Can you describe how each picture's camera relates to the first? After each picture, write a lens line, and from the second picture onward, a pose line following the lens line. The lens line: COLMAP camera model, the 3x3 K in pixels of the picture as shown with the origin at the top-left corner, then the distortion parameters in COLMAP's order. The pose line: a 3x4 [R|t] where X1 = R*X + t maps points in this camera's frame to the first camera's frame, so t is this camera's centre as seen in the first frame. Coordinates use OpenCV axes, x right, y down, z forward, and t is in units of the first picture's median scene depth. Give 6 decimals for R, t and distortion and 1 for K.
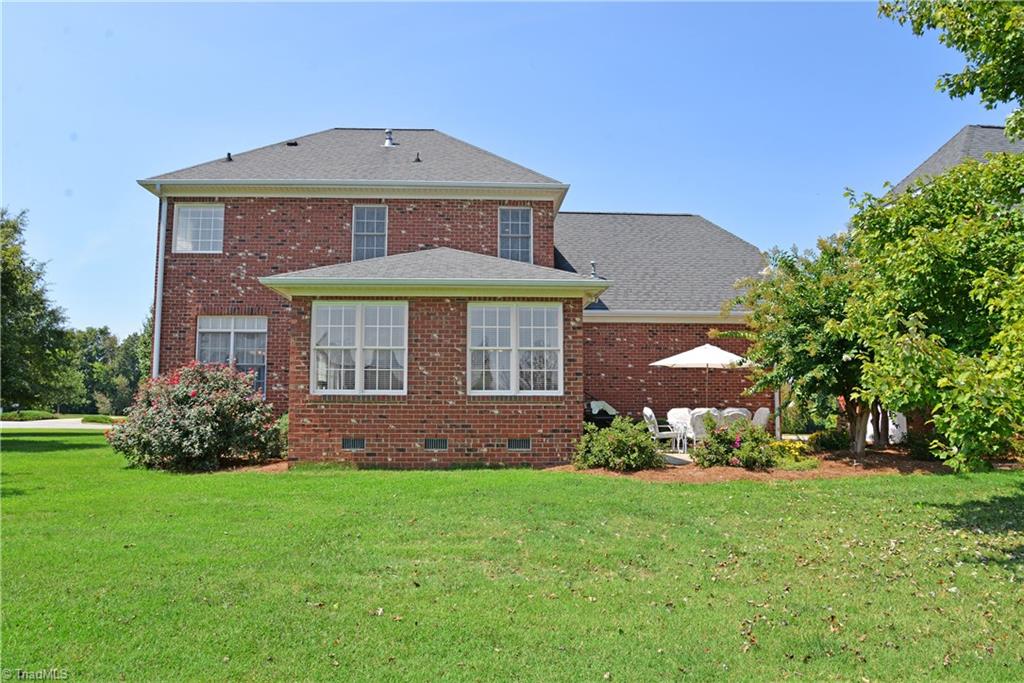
lens RADIAL K [[718.8, 0, 512.0], [0, 718.8, 341.5], [0, 0, 1]] dist [-0.075055, 0.000172]
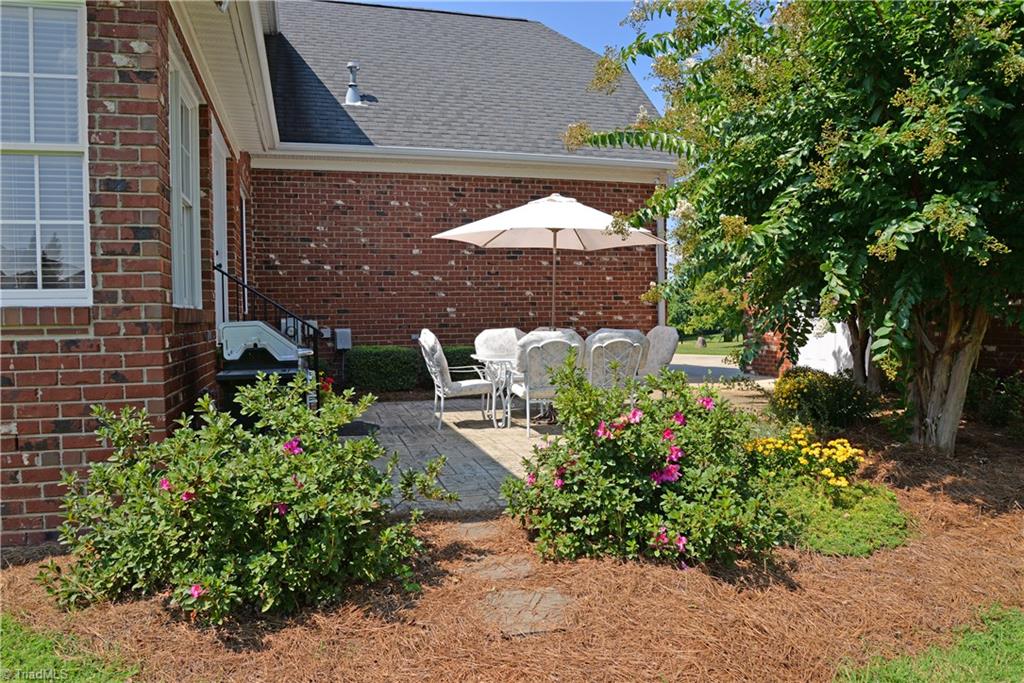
lens RADIAL K [[730.1, 0, 512.0], [0, 730.1, 341.5], [0, 0, 1]] dist [-0.001480, -0.000394]
pose [[0.974931, -0.023407, 0.221273, 0.142356], [-0.004102, 0.992392, 0.123050, 0.042810], [-0.222470, -0.120873, 0.967418, 0.550535]]
